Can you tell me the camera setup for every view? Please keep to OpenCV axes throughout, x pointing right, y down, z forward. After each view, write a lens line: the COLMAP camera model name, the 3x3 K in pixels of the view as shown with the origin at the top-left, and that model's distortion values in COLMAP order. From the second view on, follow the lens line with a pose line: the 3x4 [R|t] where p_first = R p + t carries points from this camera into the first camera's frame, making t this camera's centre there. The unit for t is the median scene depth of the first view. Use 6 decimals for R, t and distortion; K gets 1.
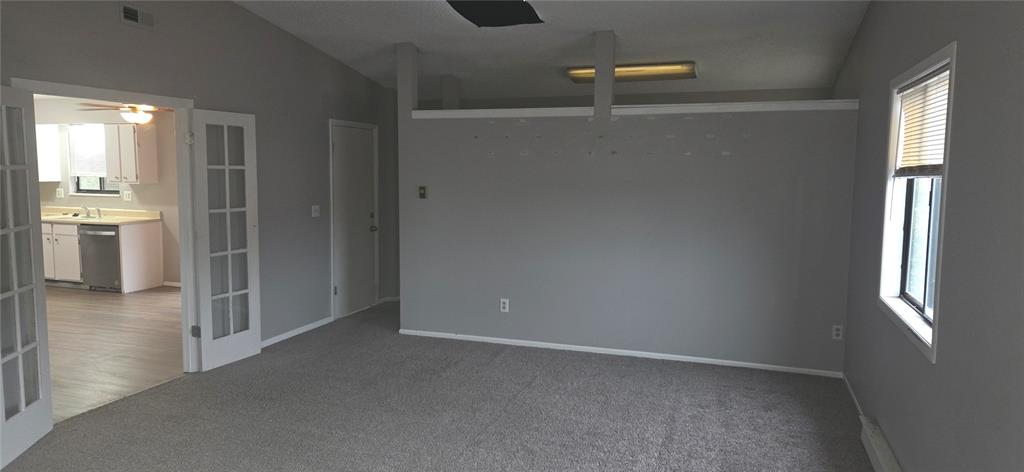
lens RADIAL K [[682.7, 0, 488.9], [0, 682.7, 235.8], [0, 0, 1]] dist [0.057366, -0.013017]
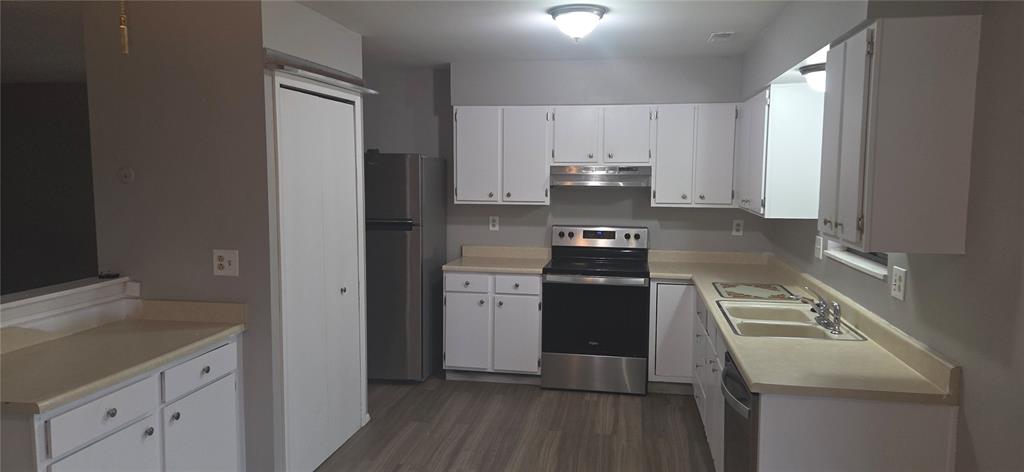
lens RADIAL K [[682.7, 0, 511.4], [0, 682.7, 239.1], [0, 0, 1]] dist [0.057366, -0.013017]
pose [[0.180057, 0.092548, -0.979293, -0.260933], [-0.103746, 0.991798, 0.074654, -0.082839], [0.978170, 0.088156, 0.188181, 0.790694]]
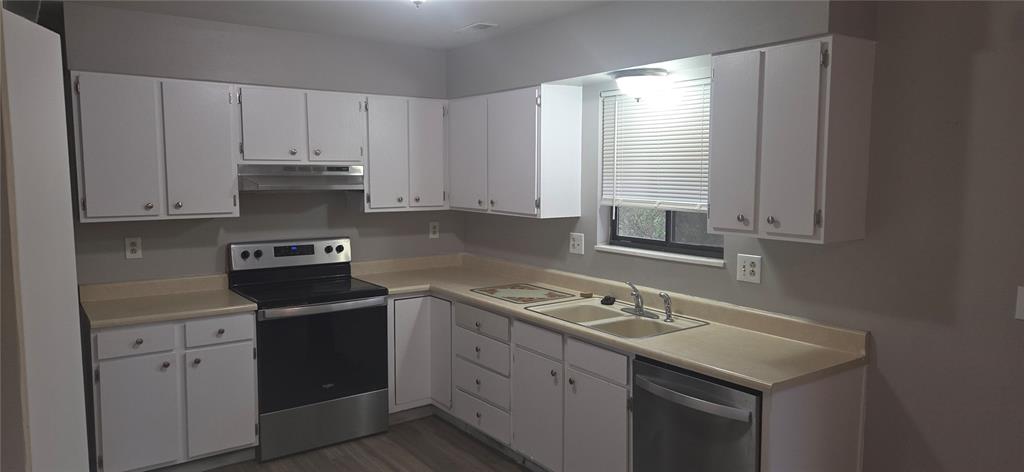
lens RADIAL K [[682.7, 0, 516.3], [0, 682.7, 232.7], [0, 0, 1]] dist [0.057366, -0.013017]
pose [[0.829880, 0.042840, -0.556295, -0.435866], [-0.049473, 0.998771, 0.003111, -0.071649], [0.555745, 0.024940, 0.830979, 0.662721]]
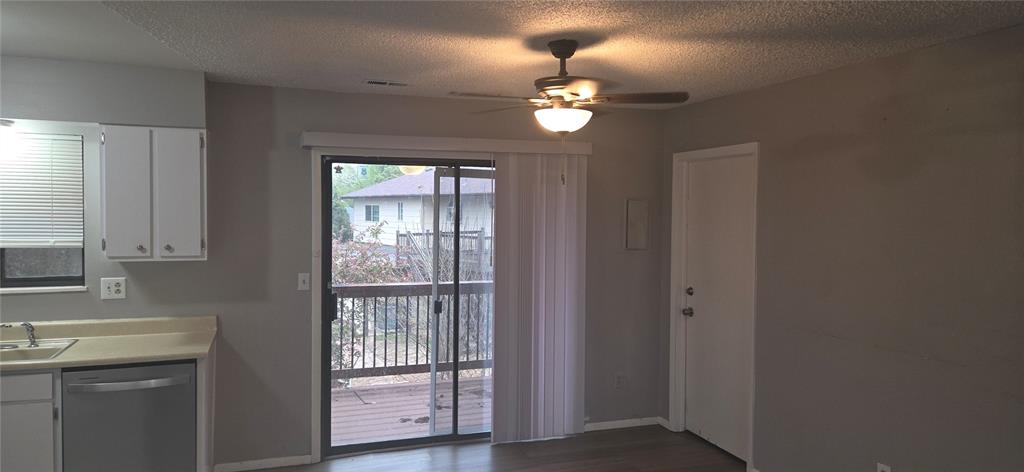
lens RADIAL K [[682.7, 0, 513.3], [0, 682.7, 229.1], [0, 0, 1]] dist [0.057366, -0.013017]
pose [[0.771620, -0.020862, 0.635741, -0.617524], [0.062593, 0.997102, -0.043251, -0.060905], [-0.632996, 0.073166, 0.770690, 0.502264]]
